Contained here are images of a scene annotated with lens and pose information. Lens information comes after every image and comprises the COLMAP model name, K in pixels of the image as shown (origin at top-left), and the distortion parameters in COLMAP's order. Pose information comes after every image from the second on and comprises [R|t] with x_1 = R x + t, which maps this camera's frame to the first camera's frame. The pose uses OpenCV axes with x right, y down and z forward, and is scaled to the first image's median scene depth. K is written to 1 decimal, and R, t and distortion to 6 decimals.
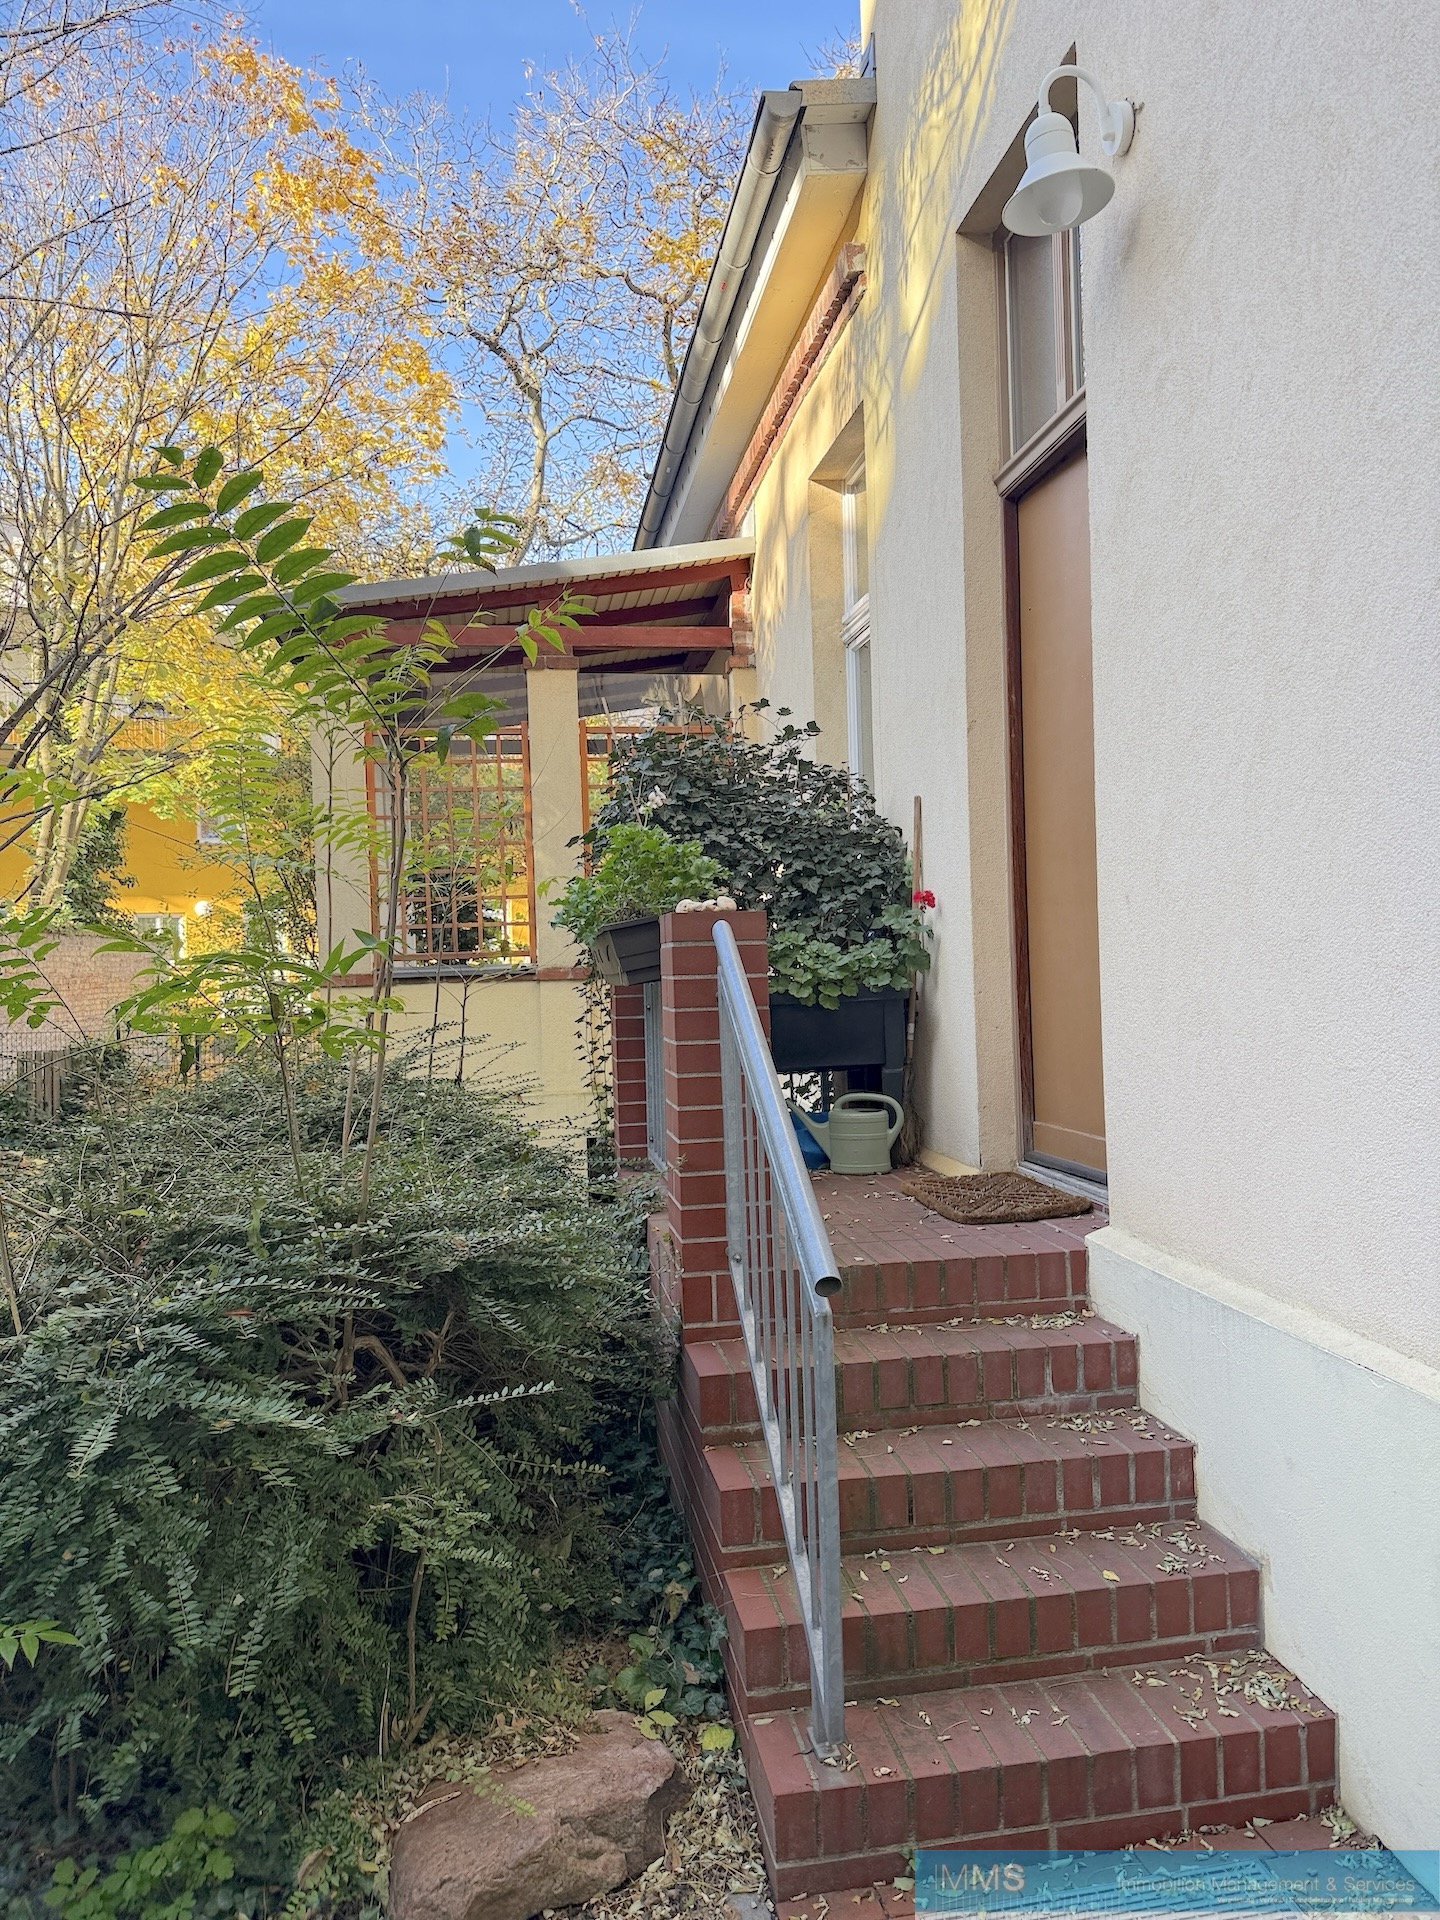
lens RADIAL K [[1349.1, 0, 720.0], [0, 1349.1, 960.0], [0, 0, 1]] dist [-0.005612, -0.003587]
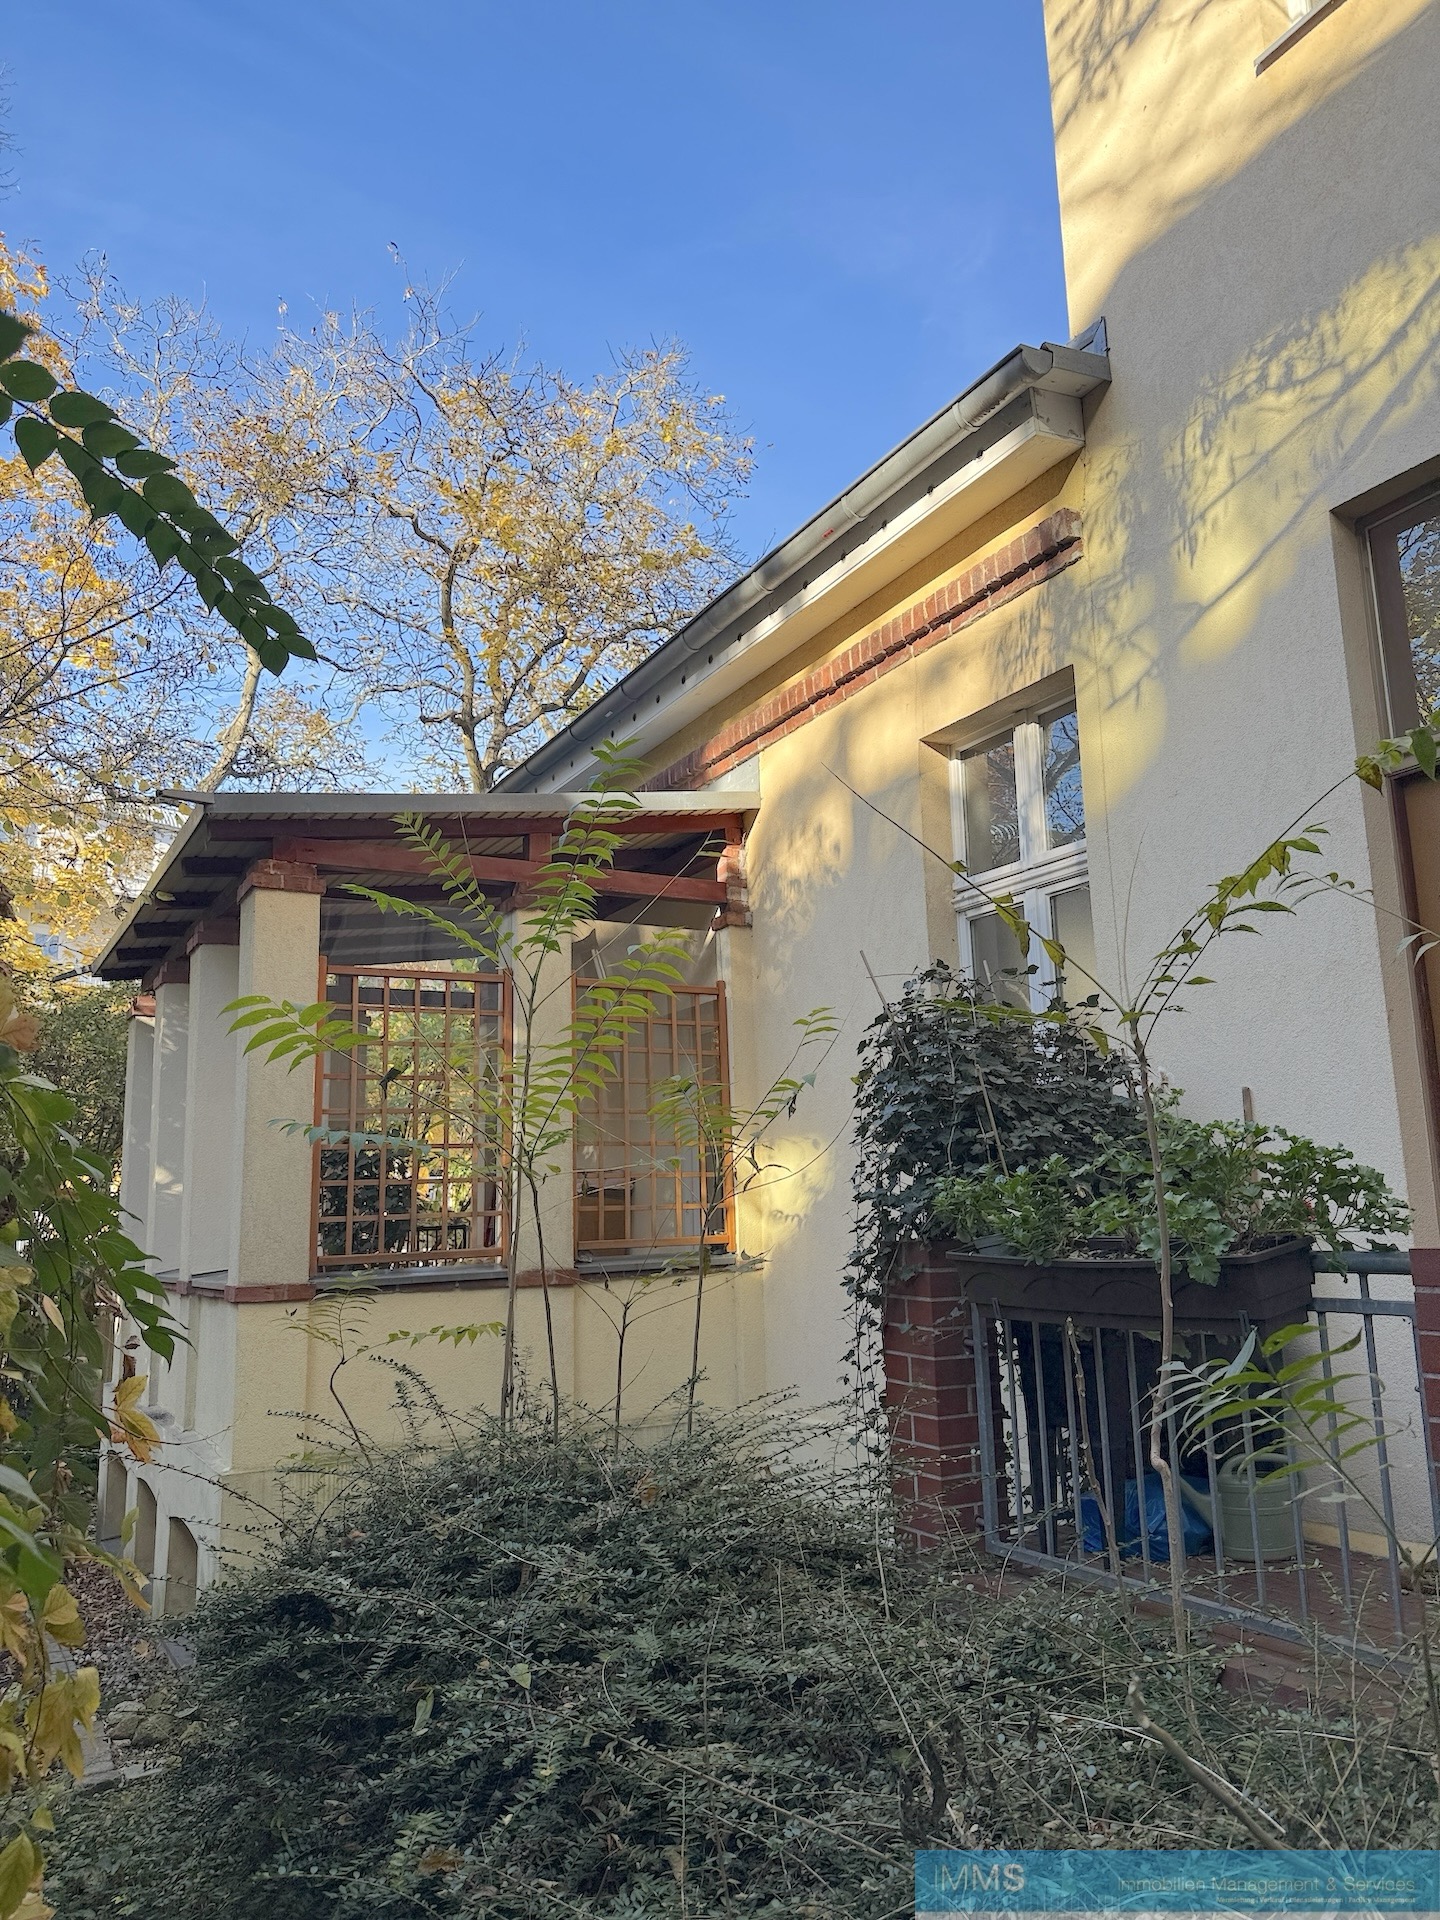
lens RADIAL K [[1311.6, 0, 720.0], [0, 1311.6, 960.0], [0, 0, 1]] dist [0.003845, -0.000181]
pose [[0.926998, 0.073609, 0.367772, -0.384078], [0.001021, 0.980054, -0.198730, -0.024940], [-0.375065, 0.184598, 0.908433, 0.252519]]
